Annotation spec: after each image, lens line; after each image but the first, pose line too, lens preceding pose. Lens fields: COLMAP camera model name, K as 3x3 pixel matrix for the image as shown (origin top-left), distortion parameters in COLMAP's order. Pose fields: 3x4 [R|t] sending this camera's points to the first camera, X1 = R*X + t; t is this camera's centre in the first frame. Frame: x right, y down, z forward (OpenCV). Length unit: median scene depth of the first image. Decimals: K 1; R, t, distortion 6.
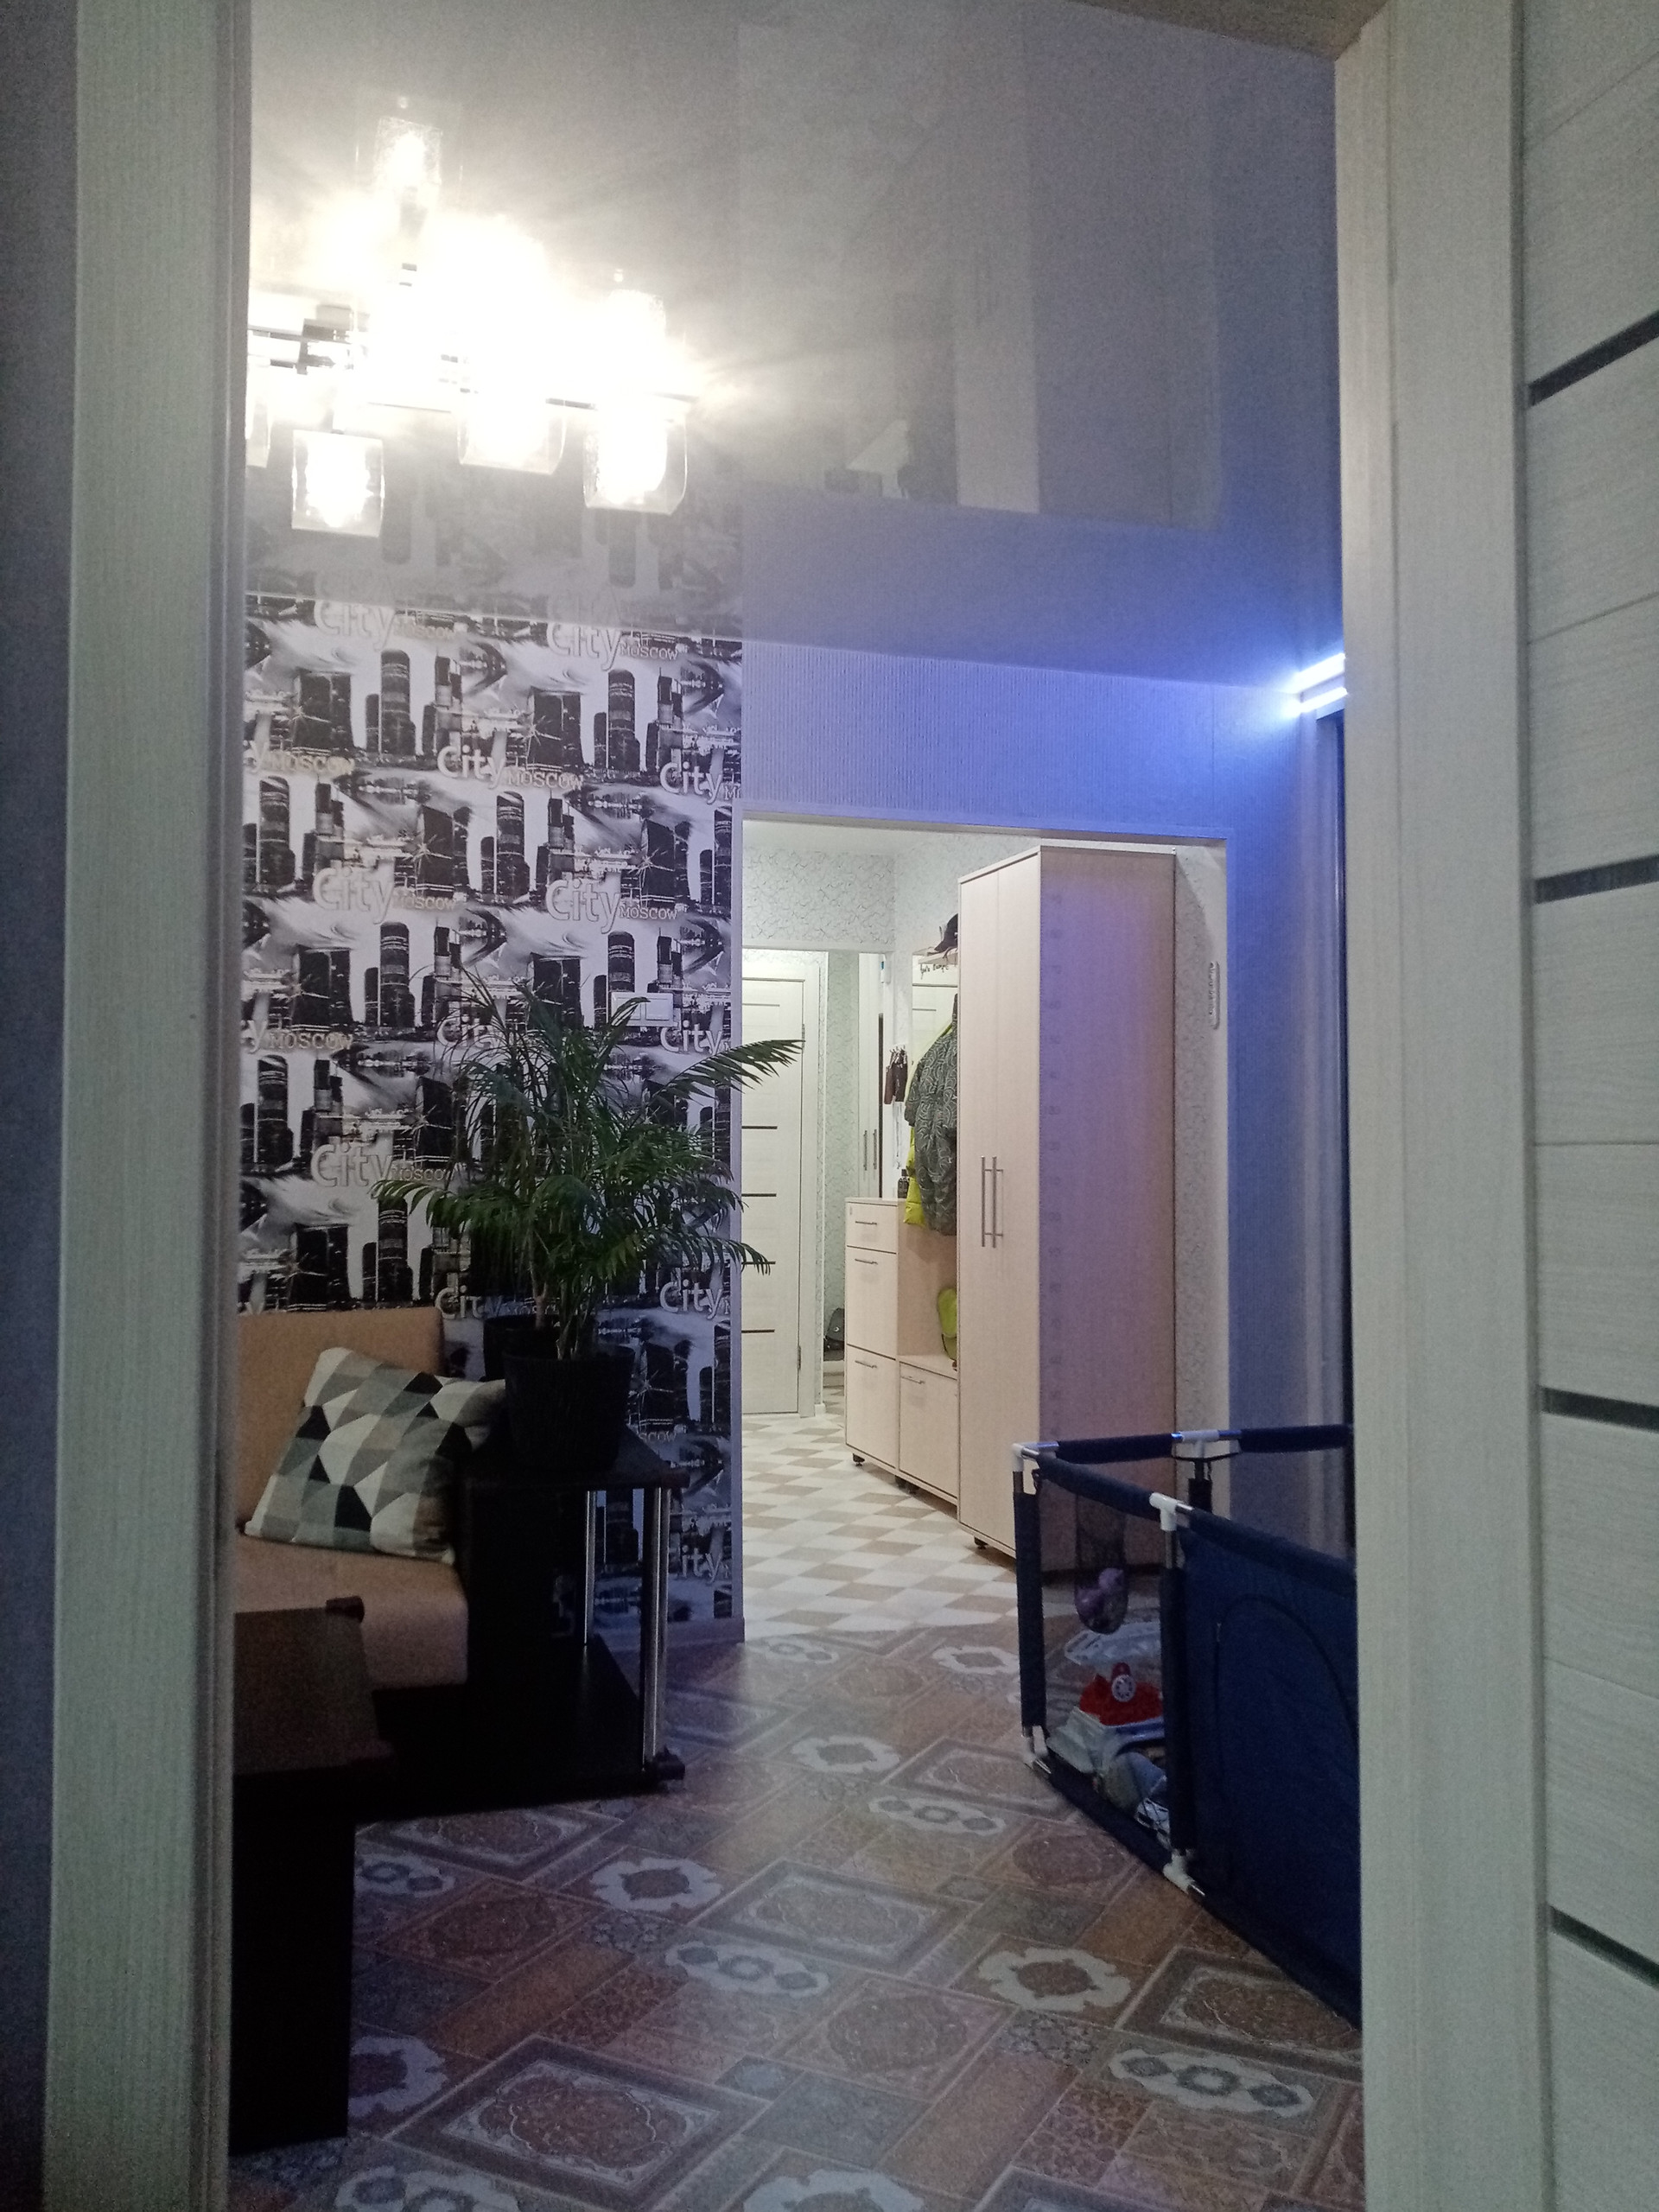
lens RADIAL K [[1741.3, 0, 827.3], [0, 1741.3, 1092.8], [0, 0, 1]] dist [0.041908, -0.080210]
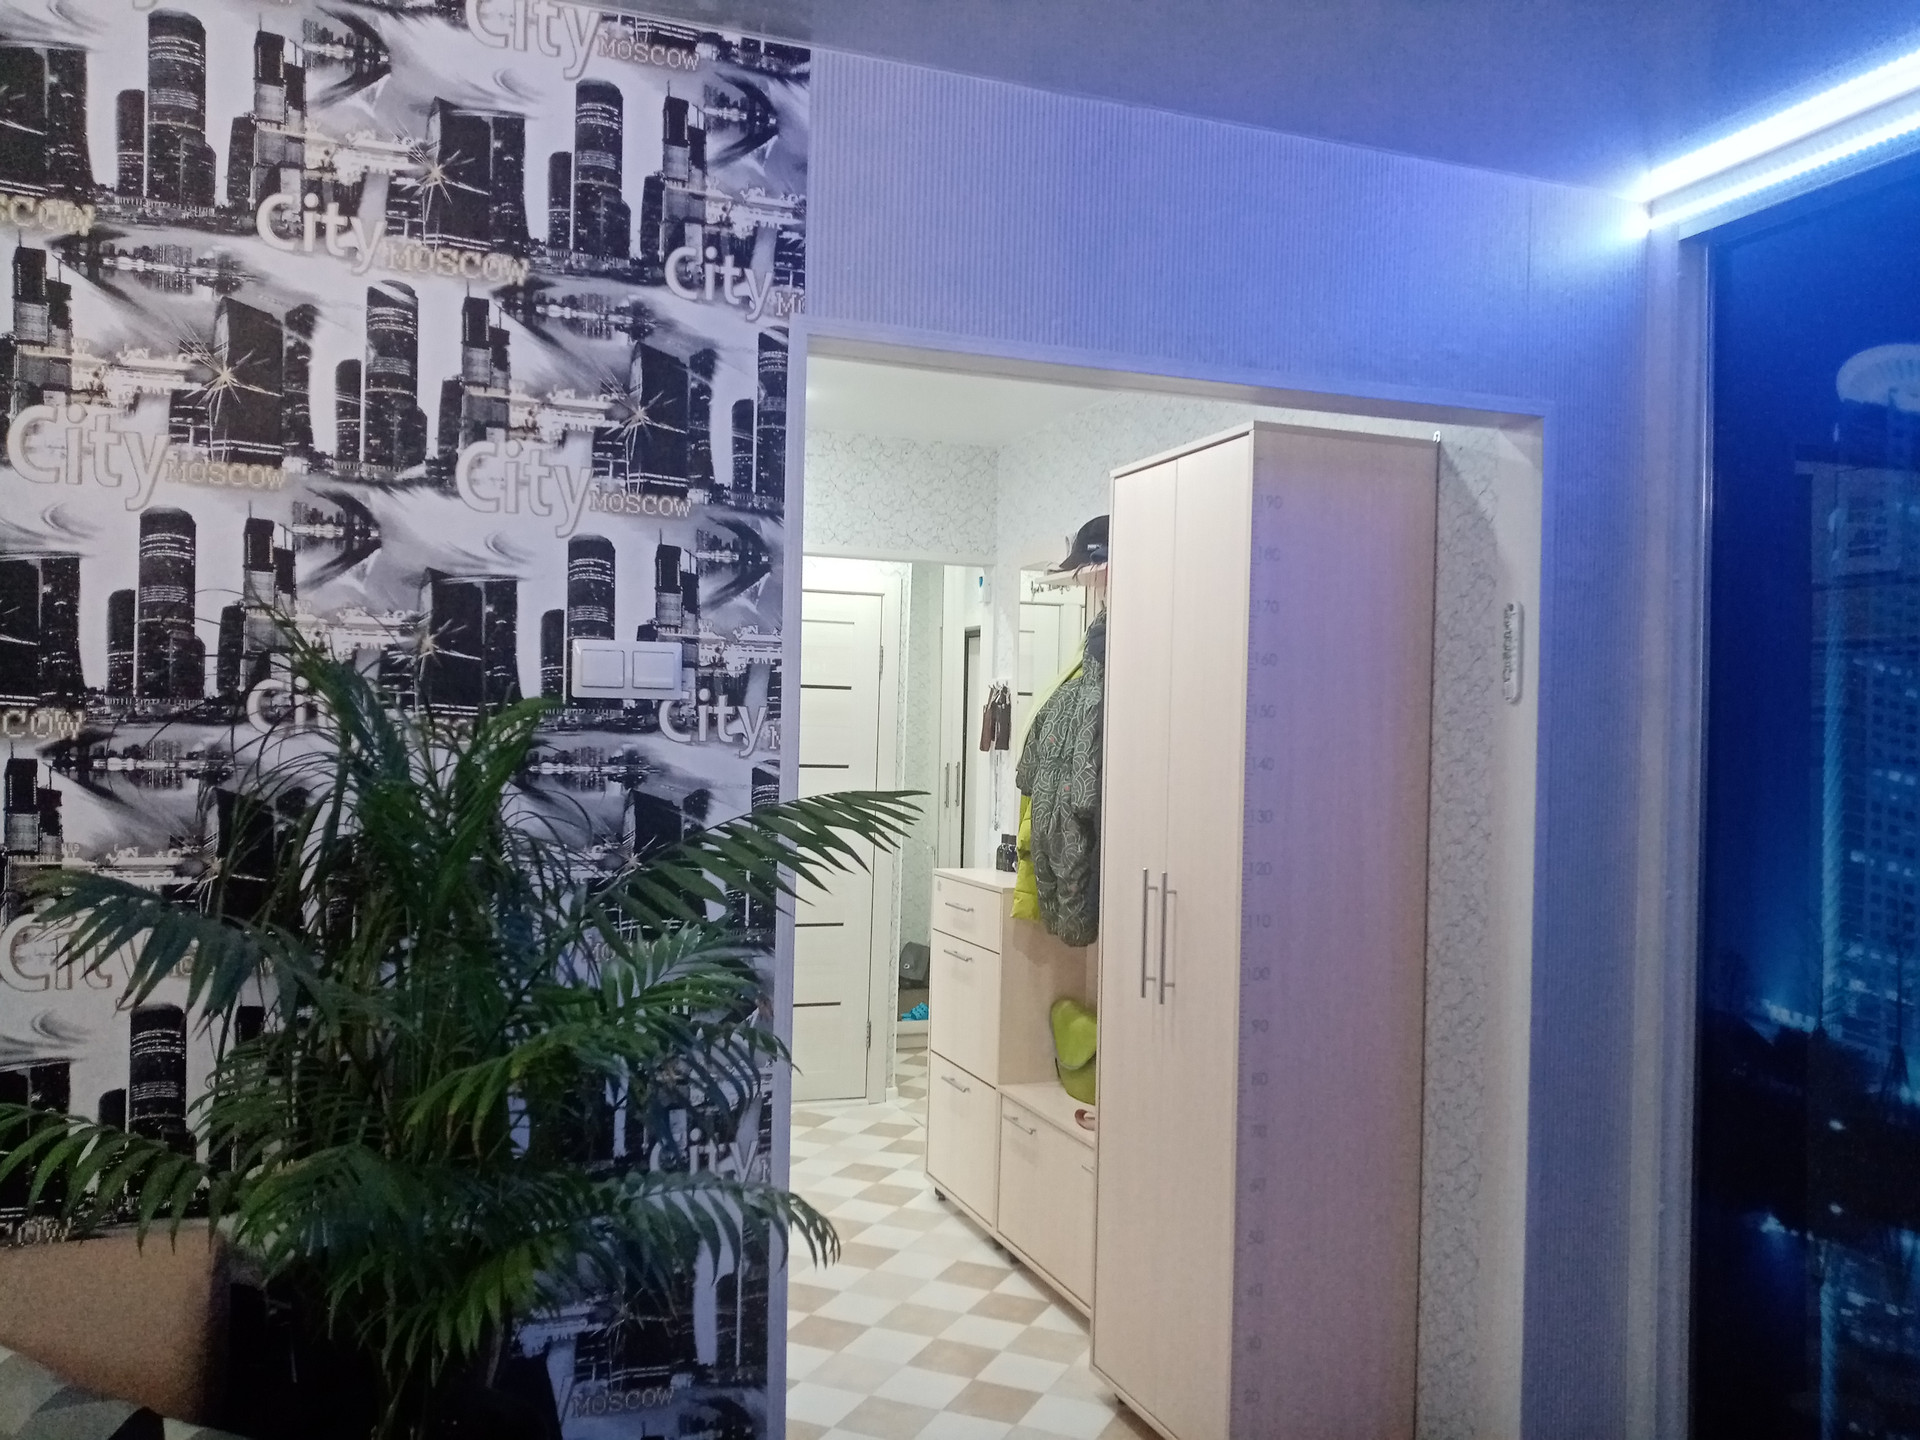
lens RADIAL K [[1511.5, 0, 961.3], [0, 1511.5, 732.8], [0, 0, 1]] dist [0.041908, -0.080210]
pose [[0.998616, 0.019570, 0.048809, -0.018737], [-0.021405, 0.999072, 0.037363, -0.047657], [-0.048032, -0.038356, 0.998109, 0.482780]]
